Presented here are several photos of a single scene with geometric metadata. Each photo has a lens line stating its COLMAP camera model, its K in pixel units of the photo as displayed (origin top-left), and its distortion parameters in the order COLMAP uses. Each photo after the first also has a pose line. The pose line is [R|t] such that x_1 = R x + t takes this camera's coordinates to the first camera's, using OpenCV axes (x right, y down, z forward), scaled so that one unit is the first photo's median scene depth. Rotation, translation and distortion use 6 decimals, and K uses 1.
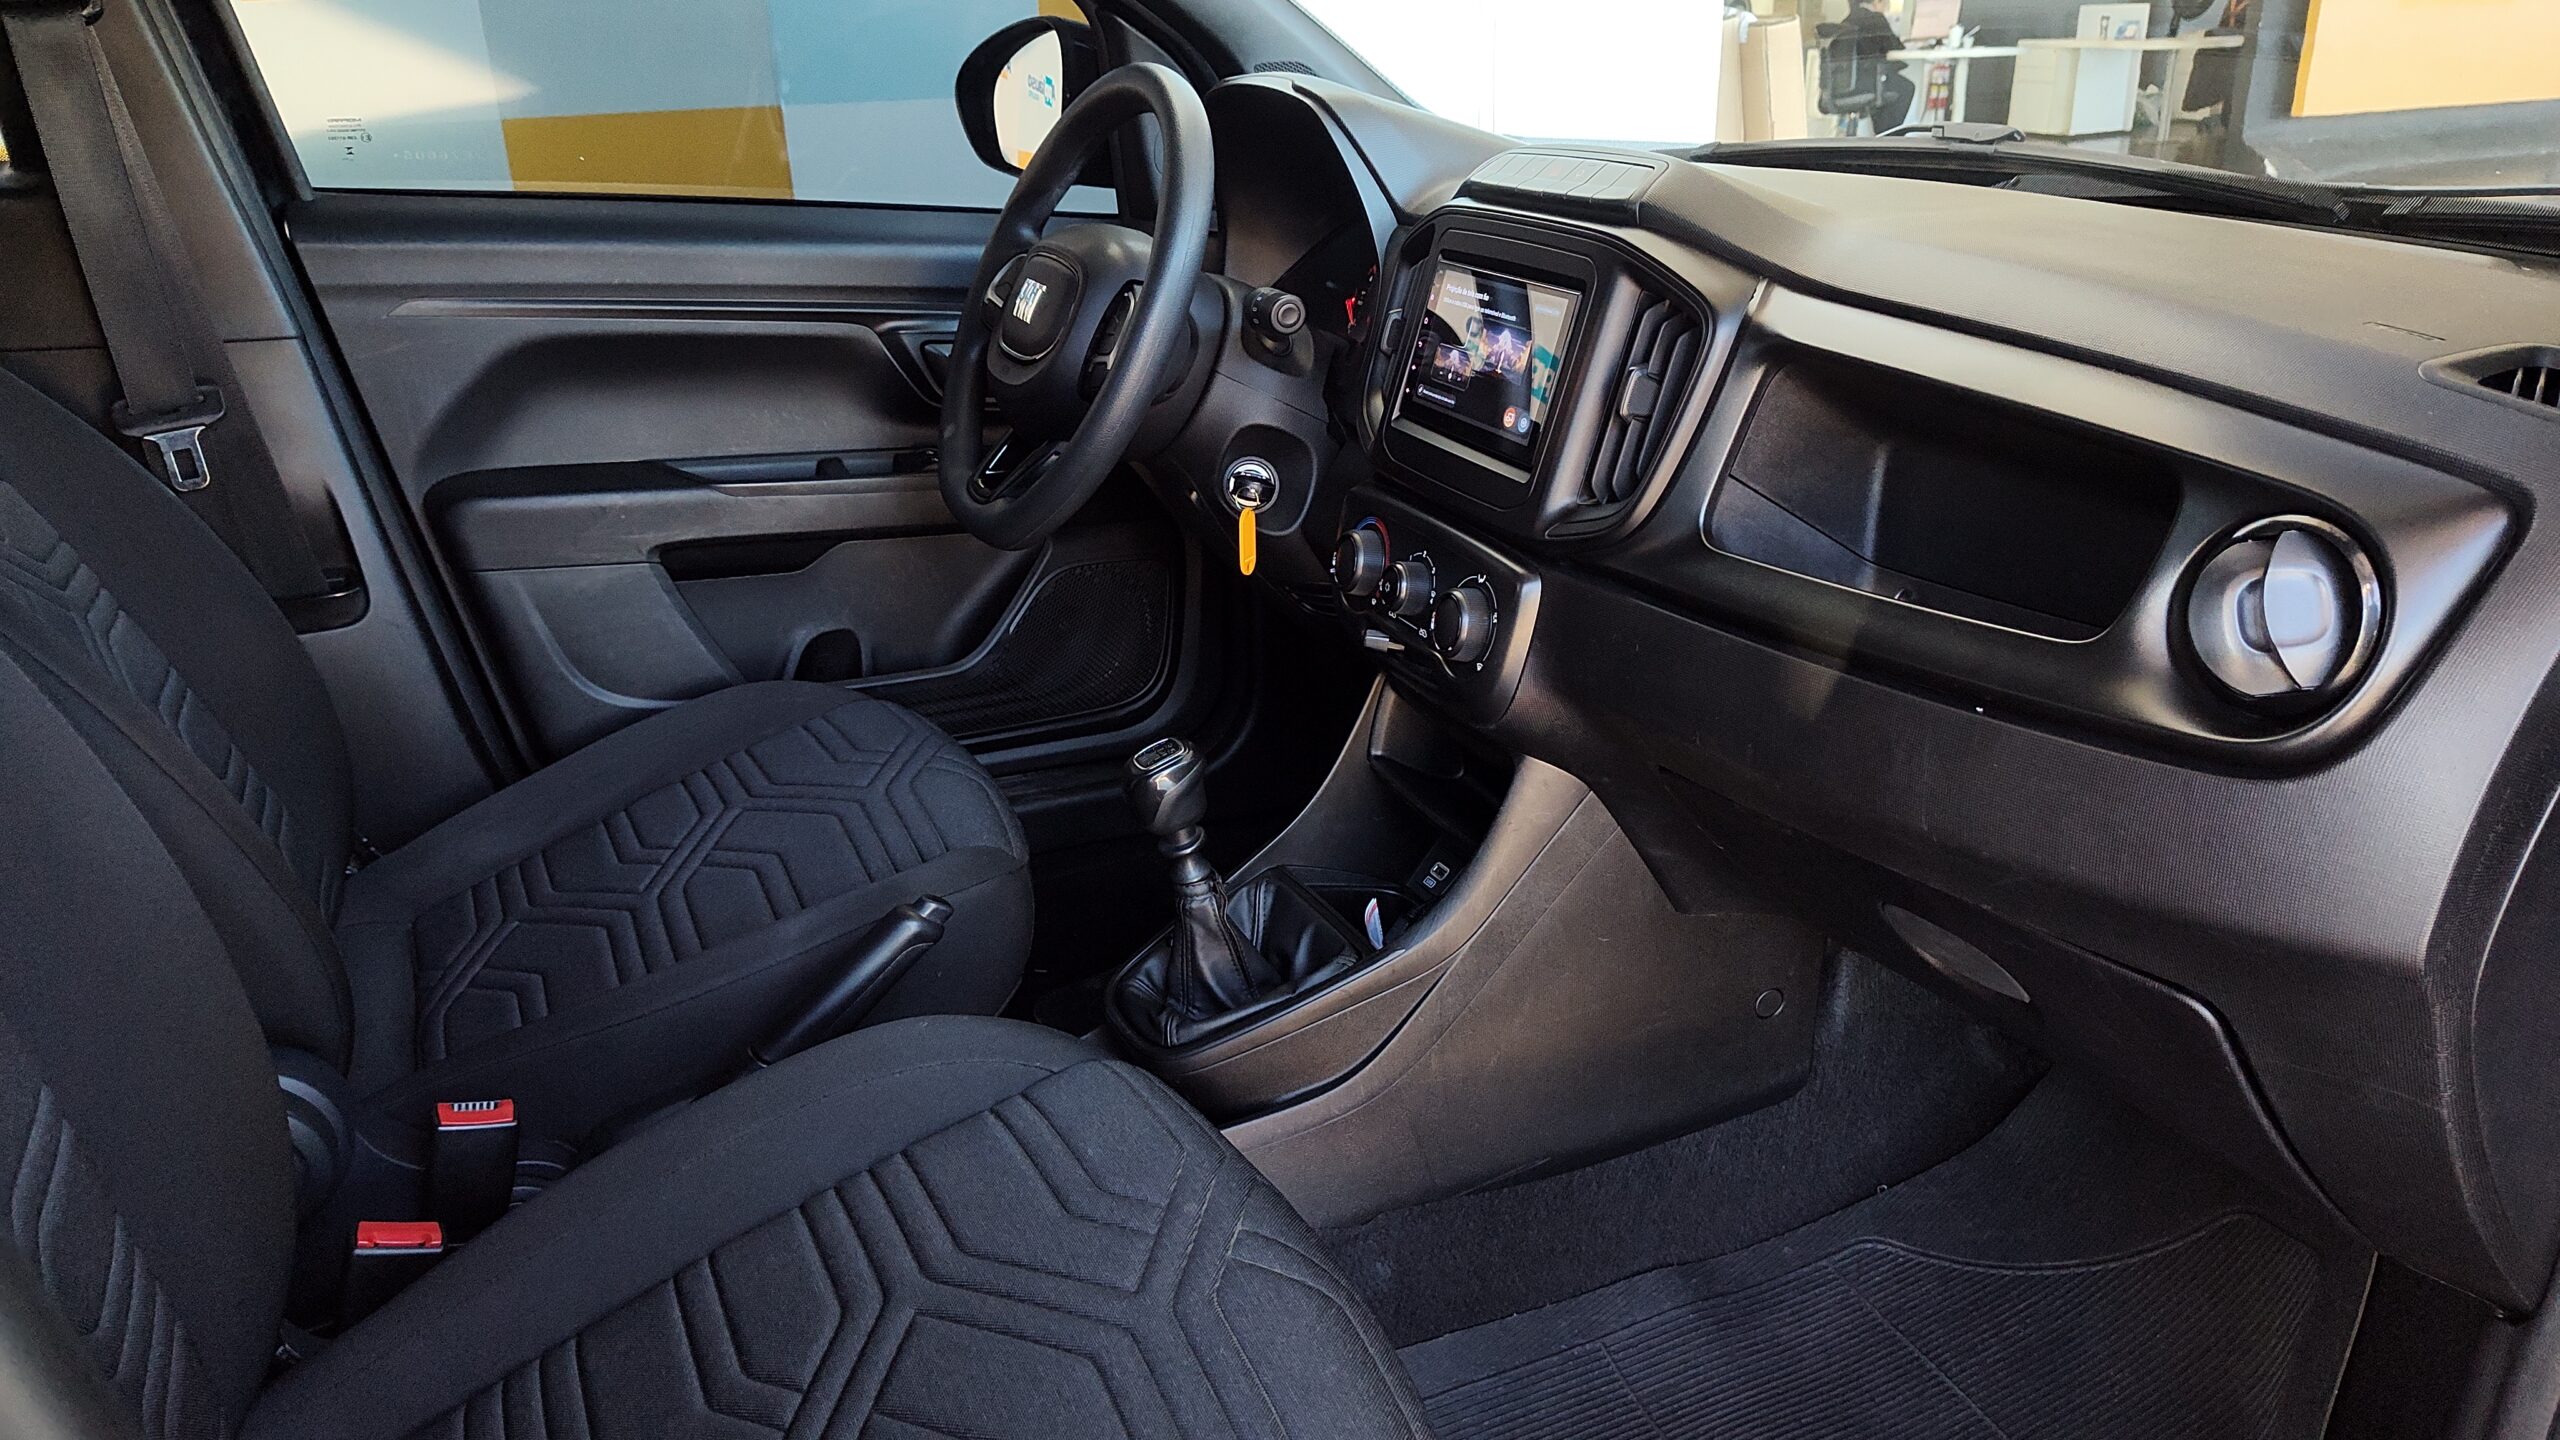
lens RADIAL K [[1763.0, 0, 1280.0], [0, 1763.0, 720.0], [0, 0, 1]] dist [0.001972, -0.001407]
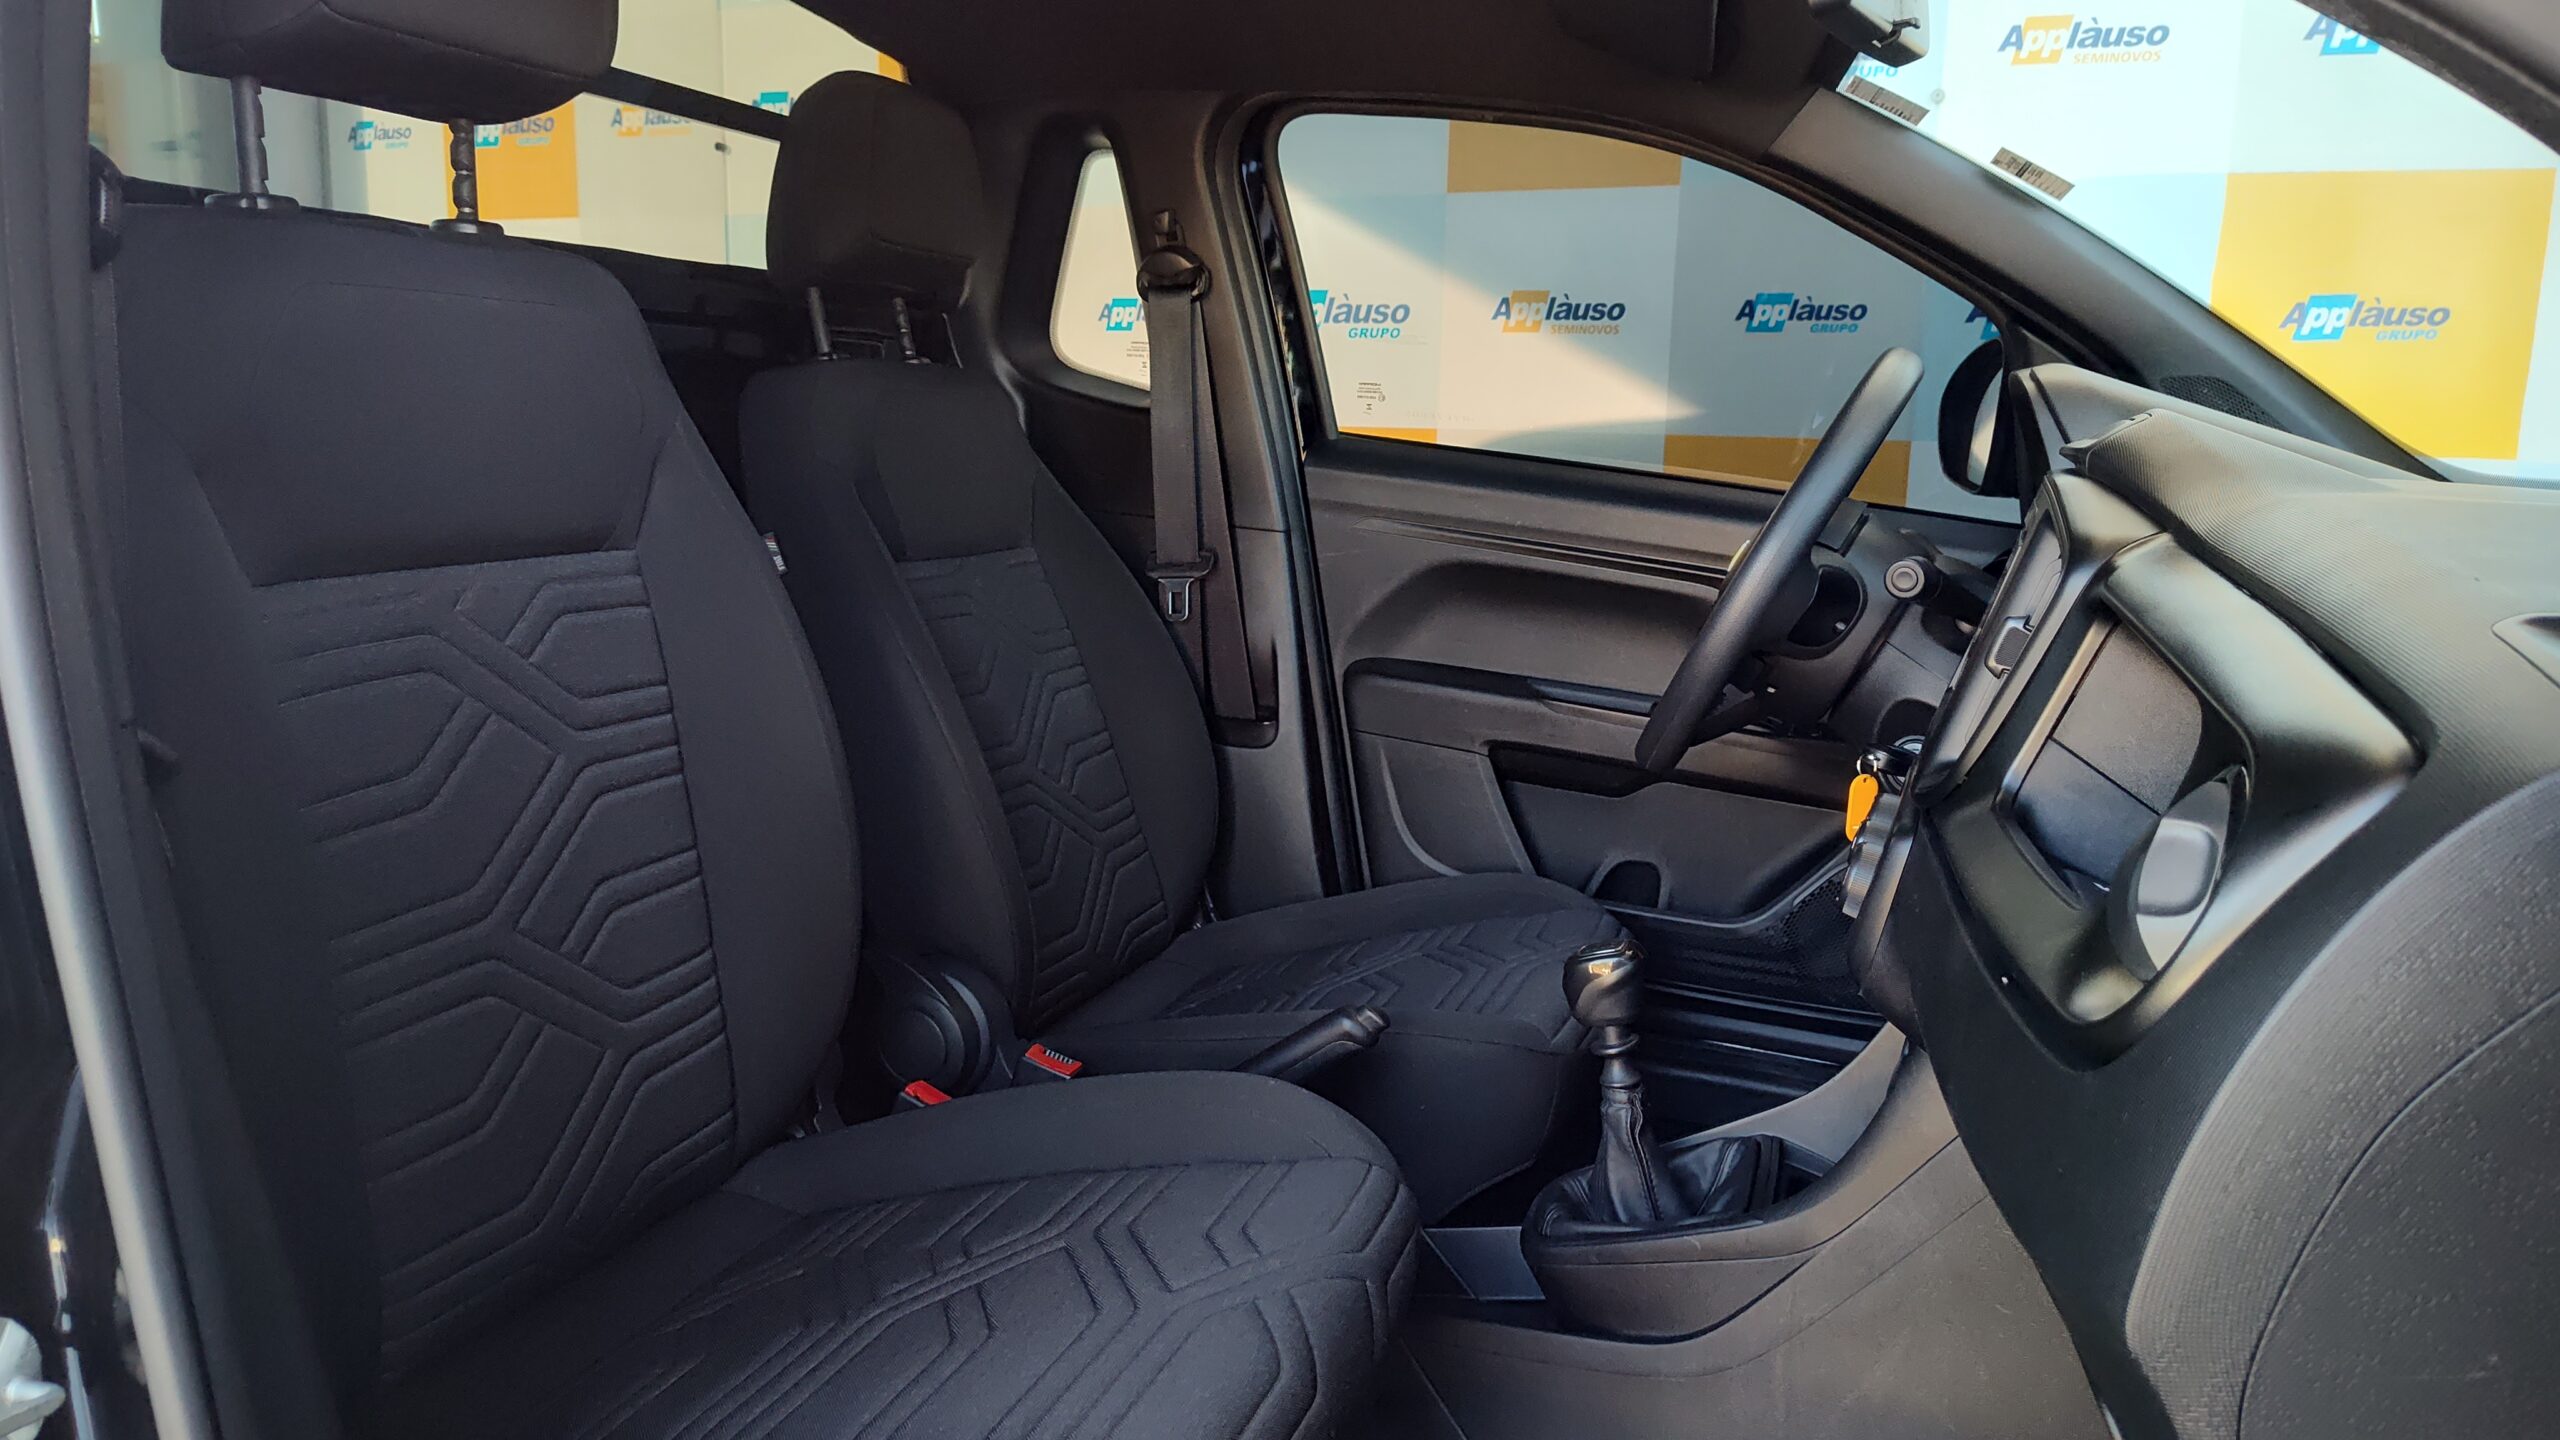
lens RADIAL K [[1763.0, 0, 1280.0], [0, 1763.0, 720.0], [0, 0, 1]] dist [0.001972, -0.001407]
pose [[0.697866, 0.168210, -0.696195, 0.389349], [-0.311237, 0.946678, -0.083254, 0.030276], [0.645069, 0.274782, 0.713008, 0.081167]]
